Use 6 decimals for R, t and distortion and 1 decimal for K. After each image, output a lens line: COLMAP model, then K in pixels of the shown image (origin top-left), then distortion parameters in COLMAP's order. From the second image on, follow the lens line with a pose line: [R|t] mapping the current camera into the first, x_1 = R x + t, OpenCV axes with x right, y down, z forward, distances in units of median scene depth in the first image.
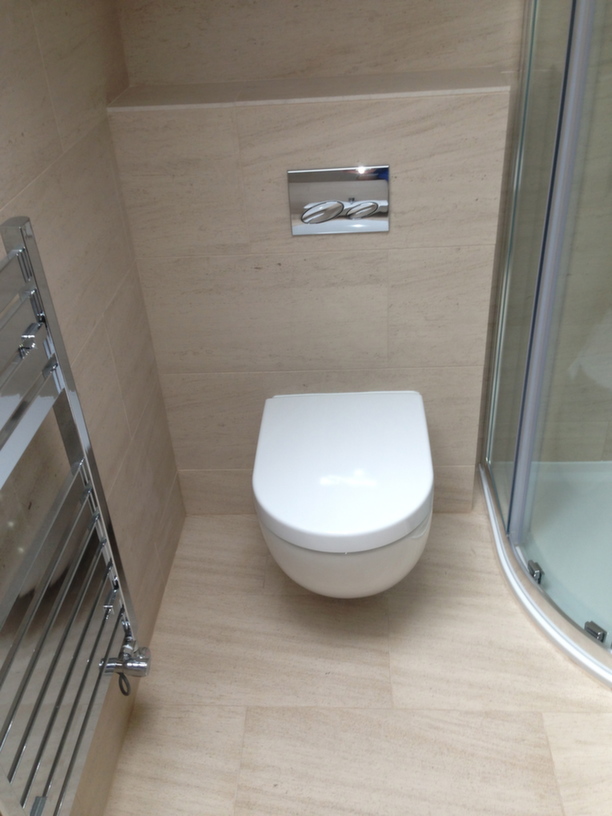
lens RADIAL K [[748.3, 0, 300.4], [0, 748.3, 406.7], [0, 0, 1]] dist [0.163030, -0.266575]
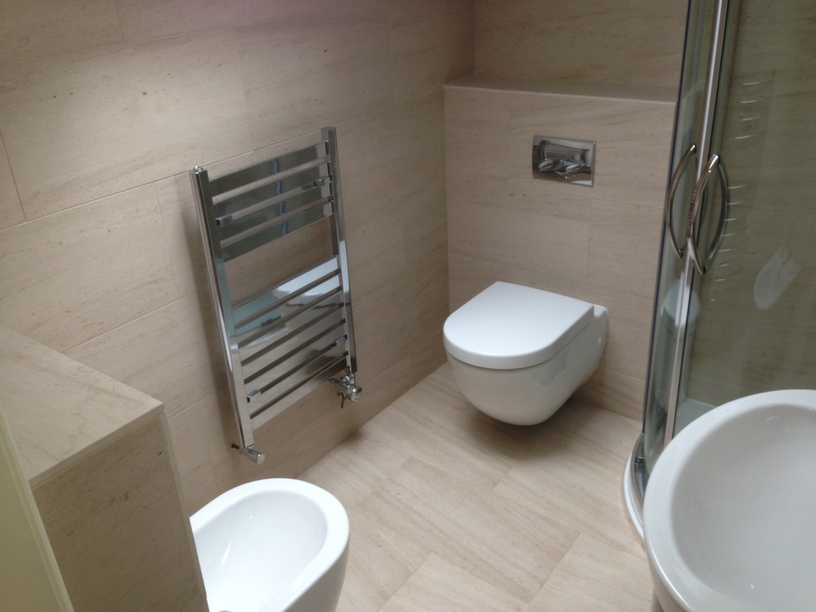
lens RADIAL K [[770.3, 0, 404.5], [0, 770.3, 303.7], [0, 0, 1]] dist [0.082979, 0.000351]
pose [[0.823062, 0.262435, -0.503684, 0.636496], [-0.311127, 0.950276, -0.013285, 0.118304], [0.475152, 0.167644, 0.863786, -0.434128]]
